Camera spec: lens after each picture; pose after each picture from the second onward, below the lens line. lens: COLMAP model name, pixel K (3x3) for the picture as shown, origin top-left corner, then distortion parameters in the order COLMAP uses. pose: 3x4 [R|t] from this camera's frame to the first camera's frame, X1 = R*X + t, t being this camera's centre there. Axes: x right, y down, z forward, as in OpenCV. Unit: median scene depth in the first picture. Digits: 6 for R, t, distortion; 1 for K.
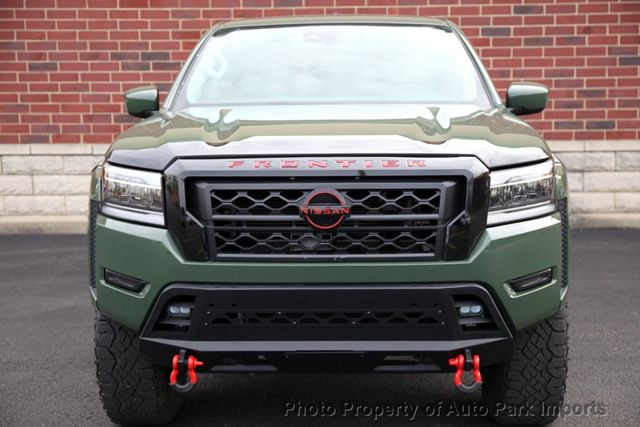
lens RADIAL K [[972.5, 0, 318.9], [0, 972.5, 213.8], [0, 0, 1]] dist [0.098452, 0.000000]
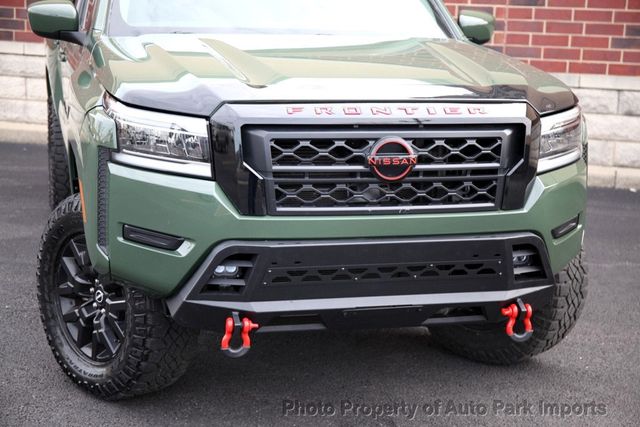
lens RADIAL K [[1124.2, 0, 326.4], [0, 1124.2, 213.8], [0, 0, 1]] dist [0.177716, 0.000000]
pose [[0.957432, -0.021117, 0.287886, -0.367561], [-0.001221, 0.997015, 0.077196, -0.035725], [-0.288657, -0.074262, 0.954548, -0.034926]]
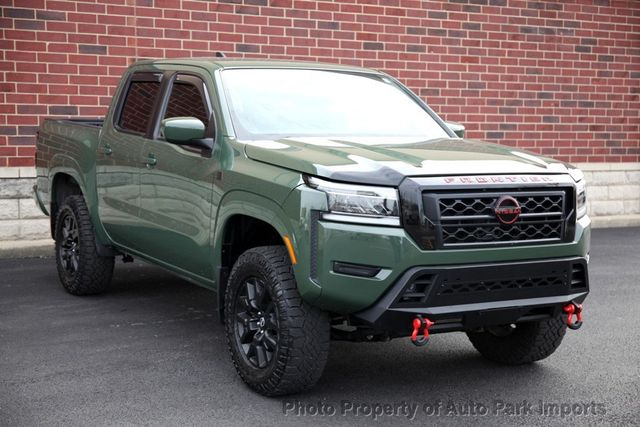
lens RADIAL K [[1075.9, 0, 321.9], [0, 1075.9, 214.5], [0, 0, 1]] dist [0.117955, 0.000000]
pose [[0.849166, -0.024312, 0.527566, -1.080325], [0.040102, 0.999024, -0.018510, 0.020488], [-0.526602, 0.036874, 0.849312, -0.238469]]
